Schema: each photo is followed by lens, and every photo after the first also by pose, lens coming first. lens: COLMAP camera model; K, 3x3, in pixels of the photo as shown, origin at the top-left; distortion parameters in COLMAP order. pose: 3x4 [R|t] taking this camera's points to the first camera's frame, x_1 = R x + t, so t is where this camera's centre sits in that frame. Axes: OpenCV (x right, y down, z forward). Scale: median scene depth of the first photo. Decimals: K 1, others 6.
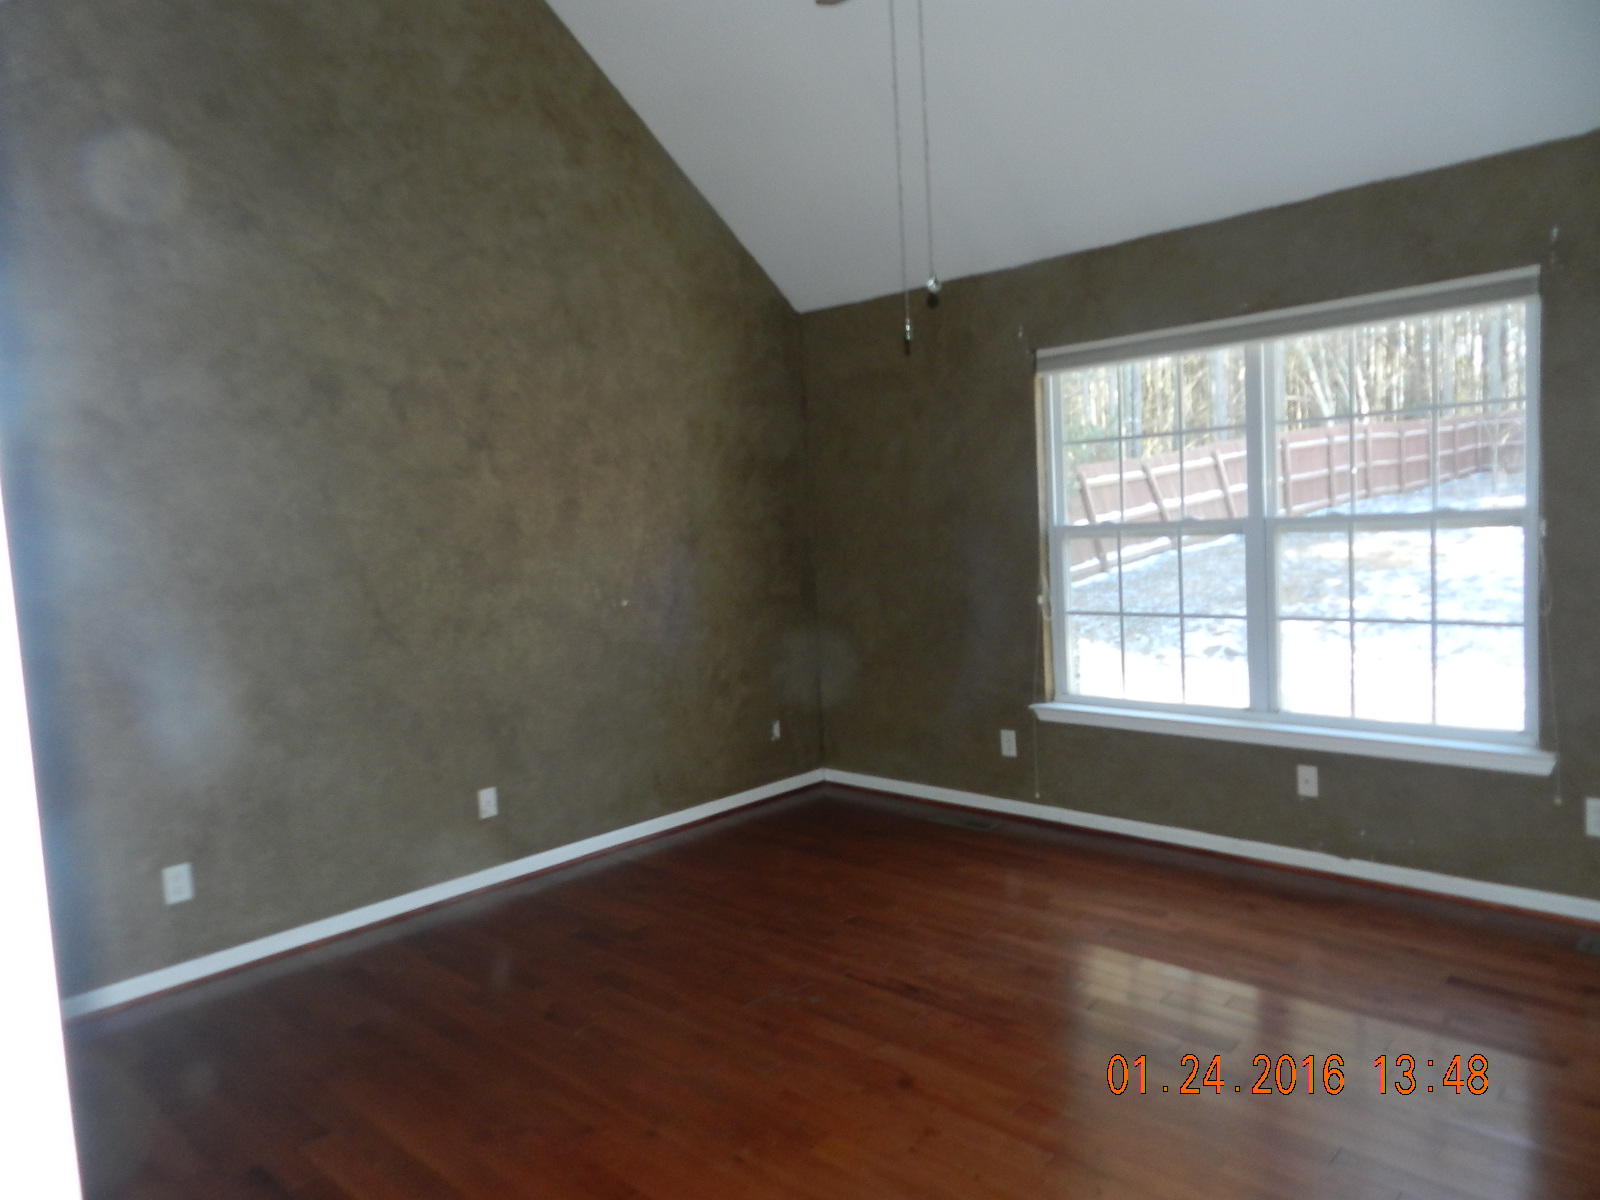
lens RADIAL K [[1025.8, 0, 800.0], [0, 1025.8, 600.0], [0, 0, 1]] dist [-0.096766, 0.000653]
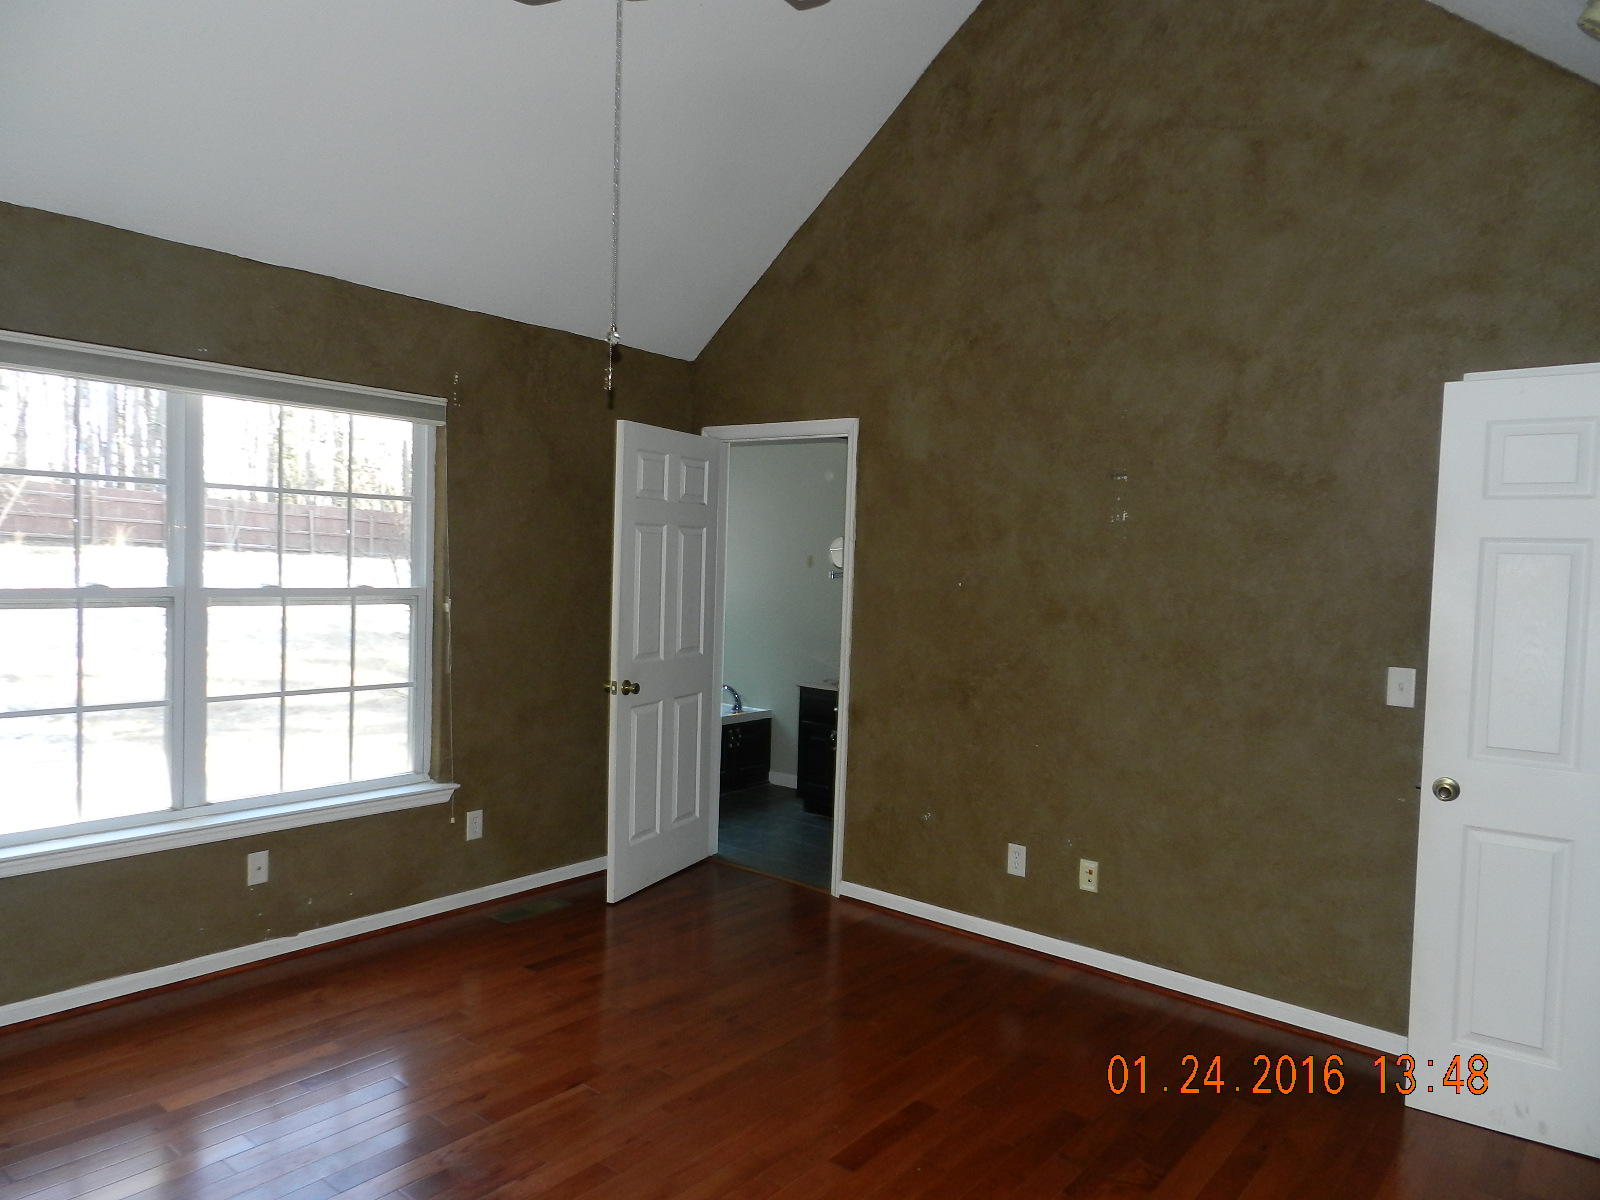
lens RADIAL K [[1072.0, 0, 800.0], [0, 1072.0, 600.0], [0, 0, 1]] dist [0.009951, 0.004945]
pose [[-0.142352, 0.038081, 0.989083, -0.606742], [0.069741, 0.997162, -0.028354, -0.007043], [-0.987356, 0.064943, -0.144603, 0.651376]]
